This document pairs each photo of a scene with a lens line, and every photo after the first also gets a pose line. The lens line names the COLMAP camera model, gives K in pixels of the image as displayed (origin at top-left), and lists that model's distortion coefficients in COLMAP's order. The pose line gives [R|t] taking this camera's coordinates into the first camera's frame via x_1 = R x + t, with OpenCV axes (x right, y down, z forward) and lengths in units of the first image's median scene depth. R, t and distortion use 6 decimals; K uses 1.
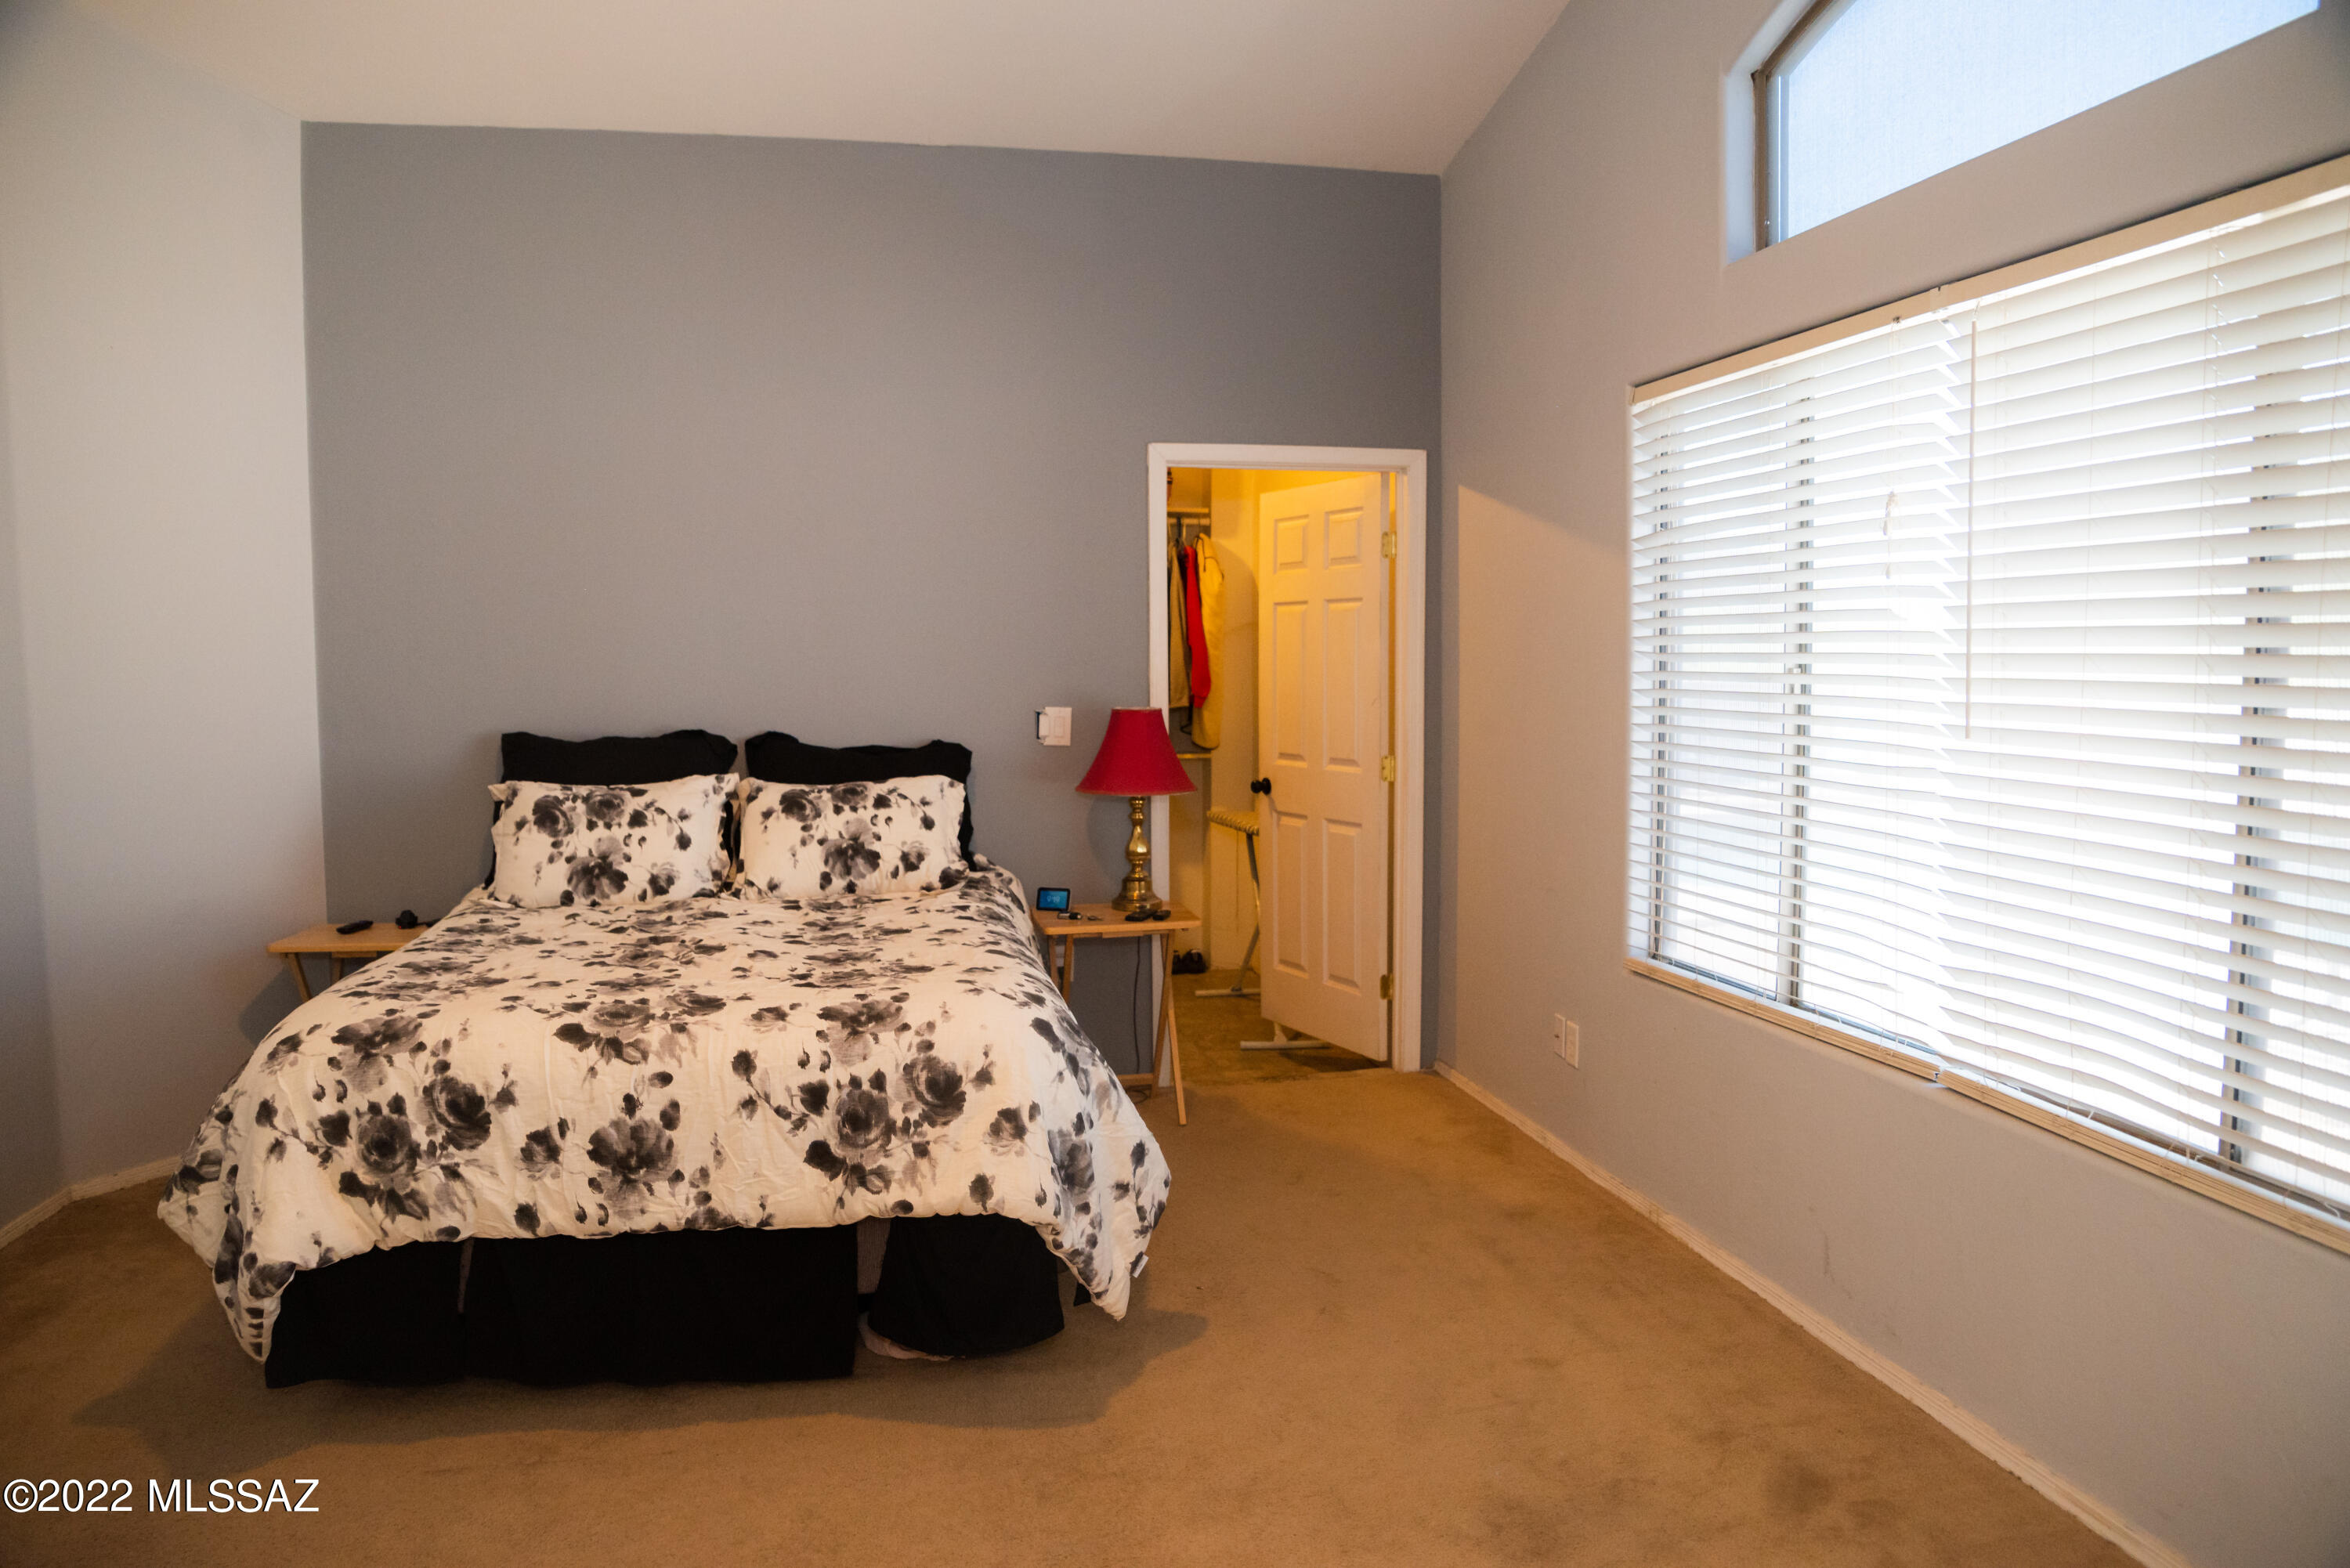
lens RADIAL K [[1672.7, 0, 1137.1], [0, 1672.7, 775.8], [0, 0, 1]] dist [-0.119982, 0.120006]
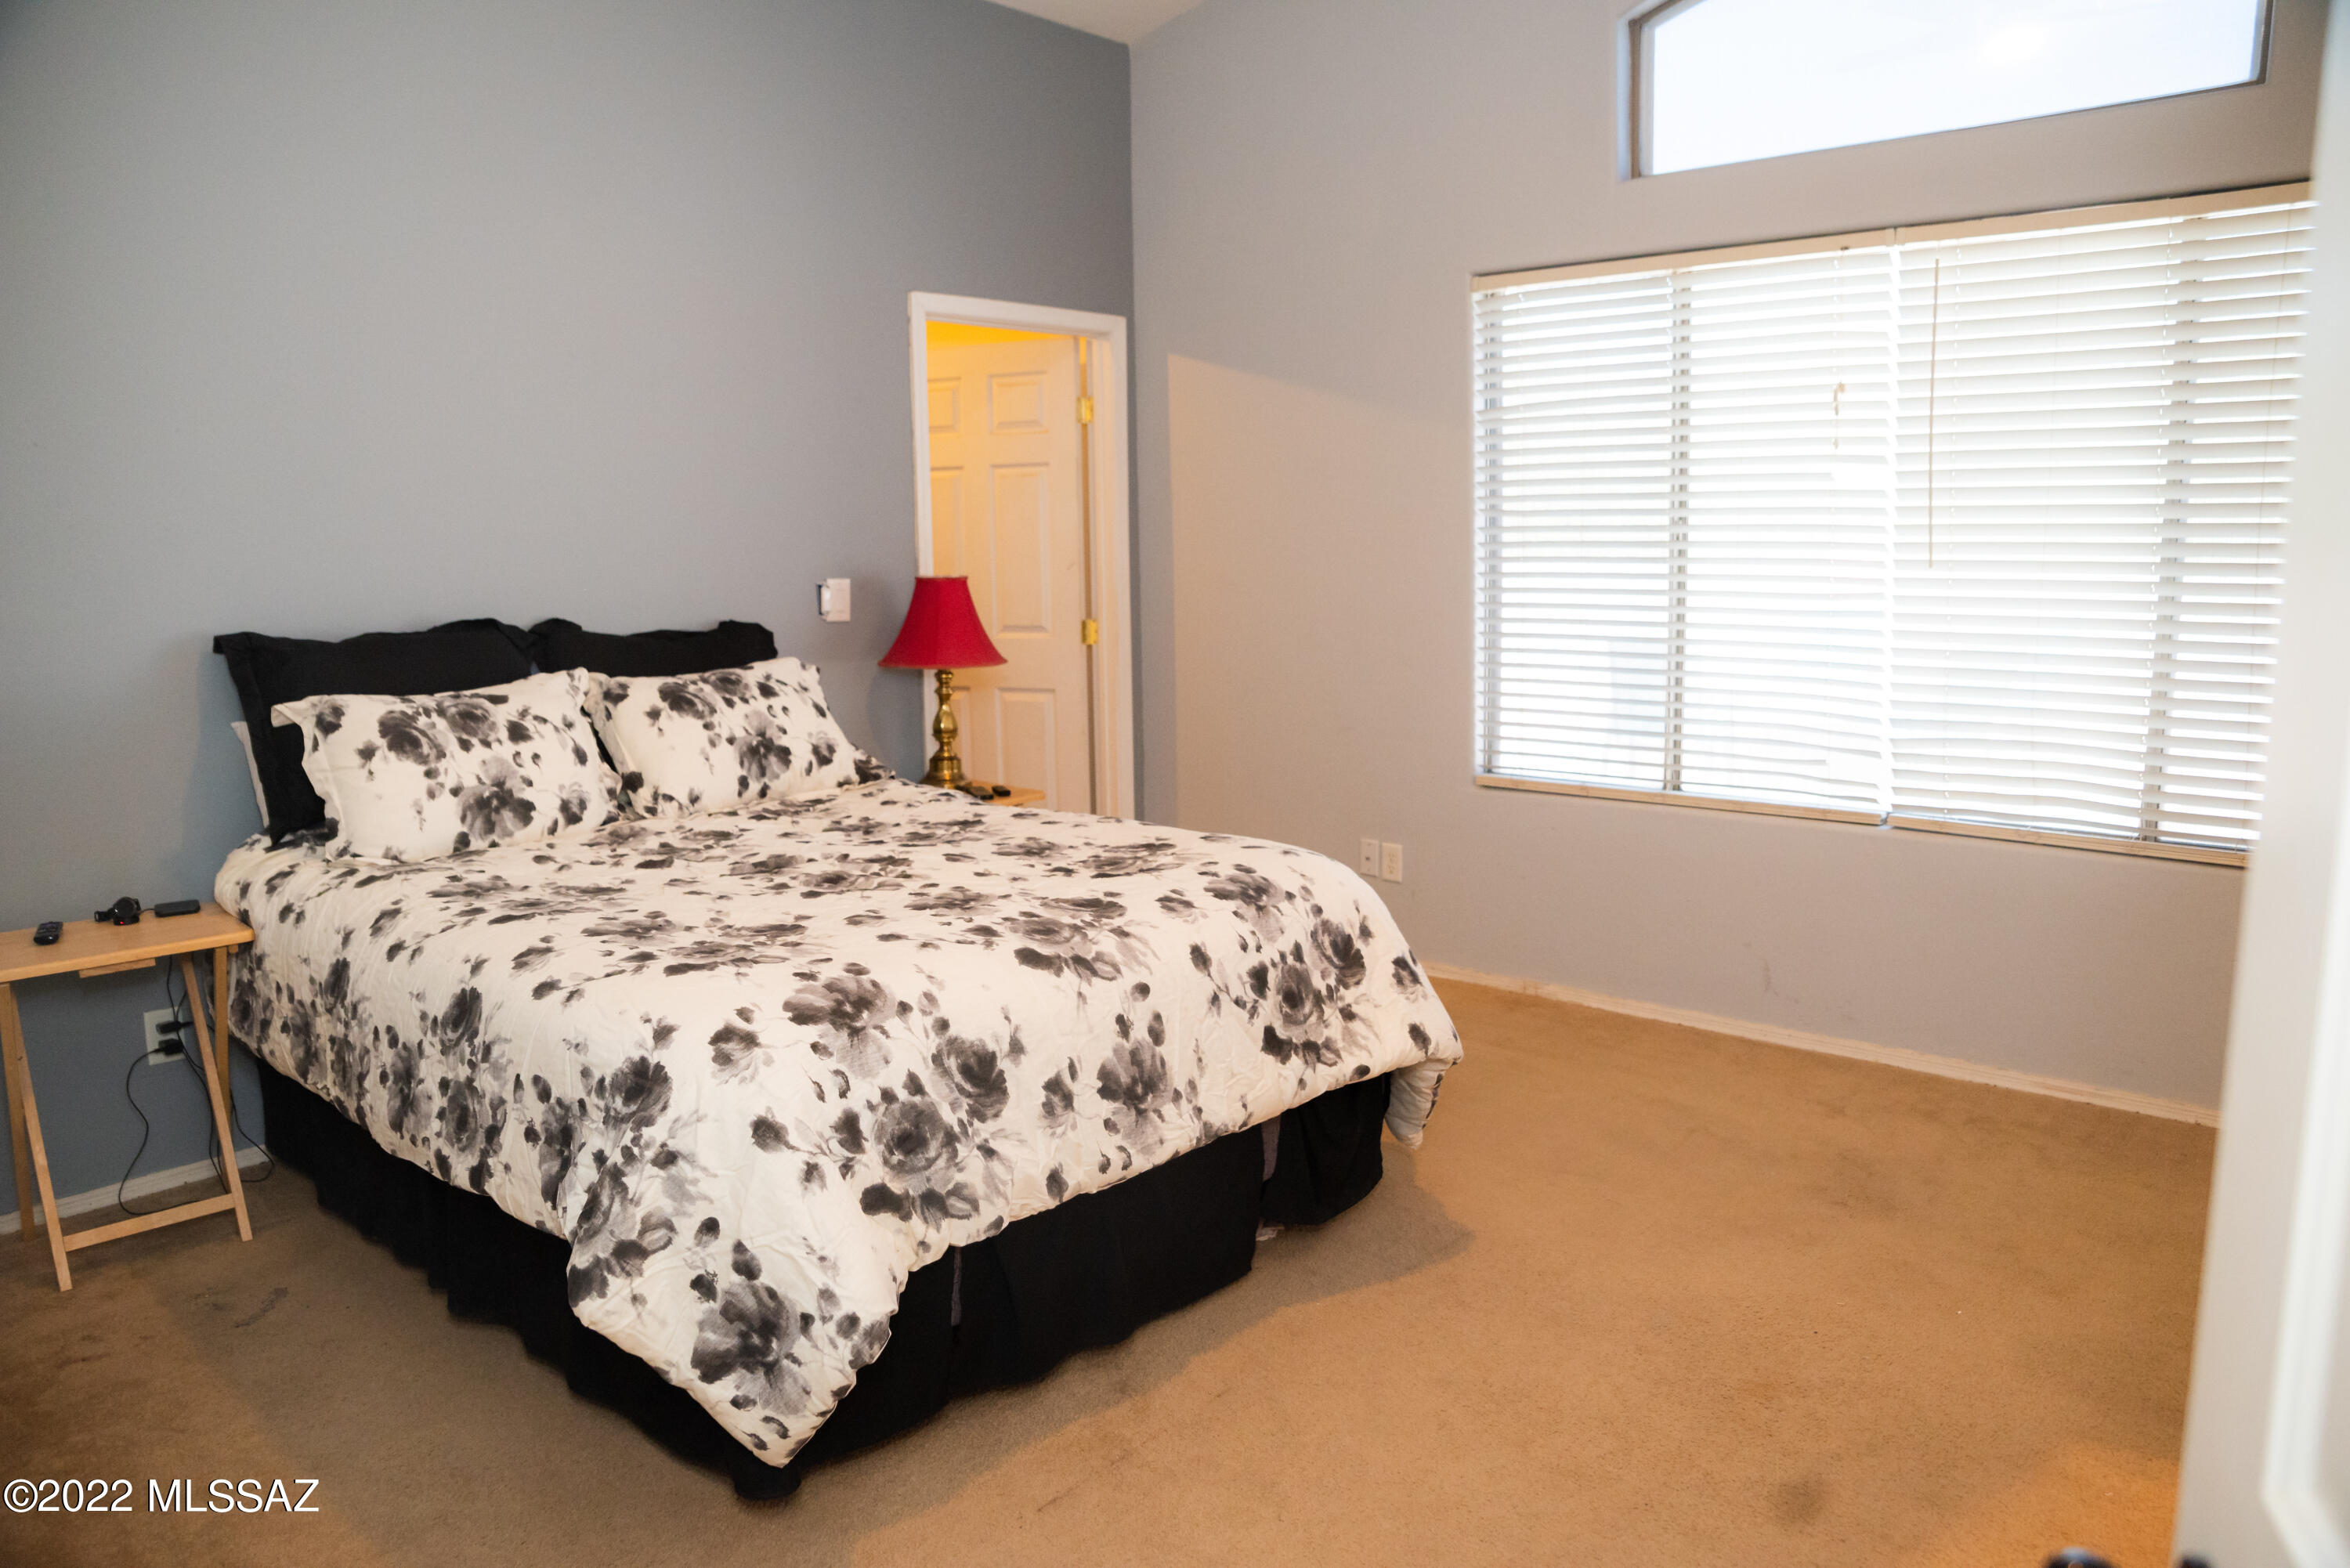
lens RADIAL K [[1672.7, 0, 1137.1], [0, 1672.7, 775.8], [0, 0, 1]] dist [-0.119982, 0.120006]
pose [[0.778029, -0.098045, 0.620530, -0.817929], [0.057238, 0.994701, 0.085399, -0.004004], [-0.625615, -0.030925, 0.779519, 0.319036]]
